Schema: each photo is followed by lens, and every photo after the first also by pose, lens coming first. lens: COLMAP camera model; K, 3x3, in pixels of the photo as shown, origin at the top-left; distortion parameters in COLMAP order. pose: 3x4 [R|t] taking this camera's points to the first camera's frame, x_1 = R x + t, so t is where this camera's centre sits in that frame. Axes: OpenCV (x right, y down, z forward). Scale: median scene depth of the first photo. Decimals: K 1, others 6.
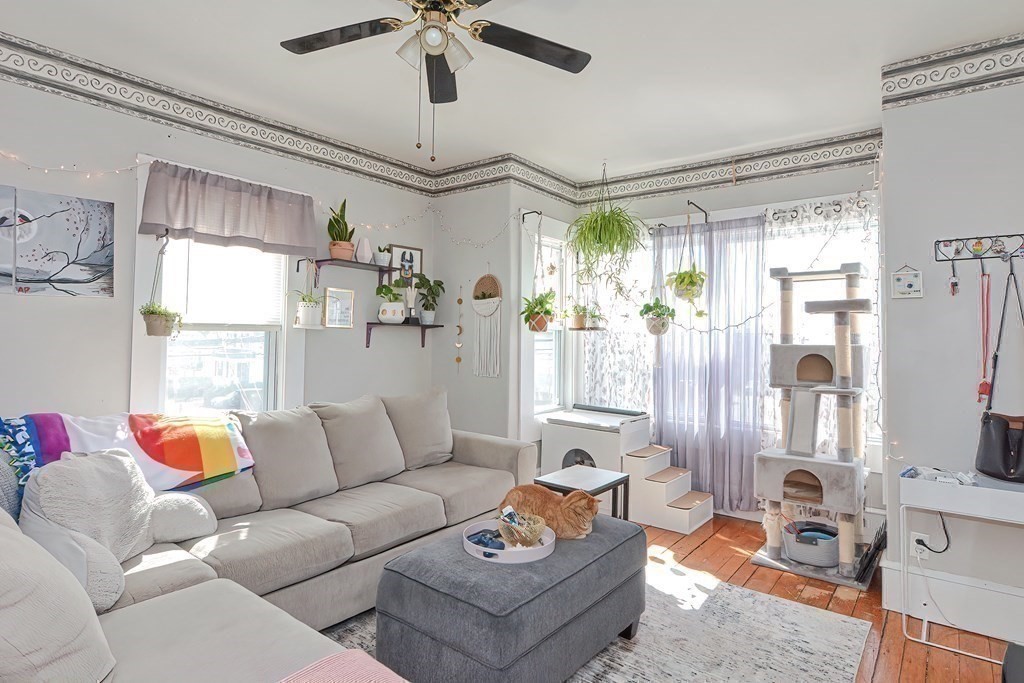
lens RADIAL K [[548.3, 0, 500.3], [0, 548.3, 326.4], [0, 0, 1]] dist [-0.001736, -0.002916]
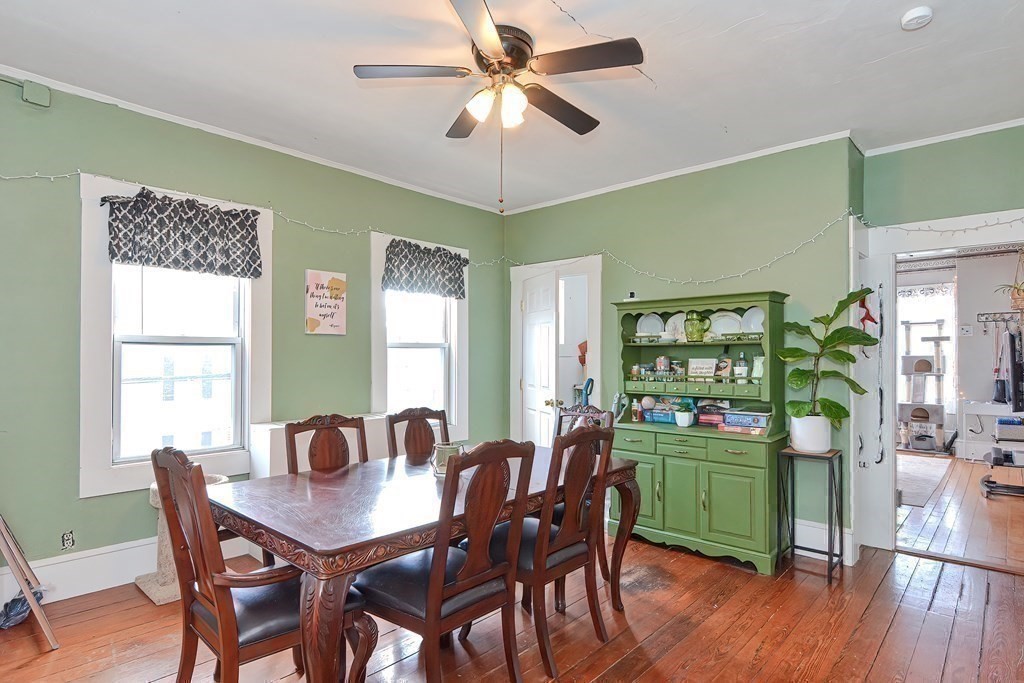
lens RADIAL K [[548.3, 0, 497.5], [0, 548.3, 352.9], [0, 0, 1]] dist [-0.001736, -0.002916]
pose [[0.997093, -0.006659, -0.075906, -1.075927], [0.007436, 0.999923, 0.009959, -0.013167], [0.075834, -0.010495, 0.997065, -1.479902]]
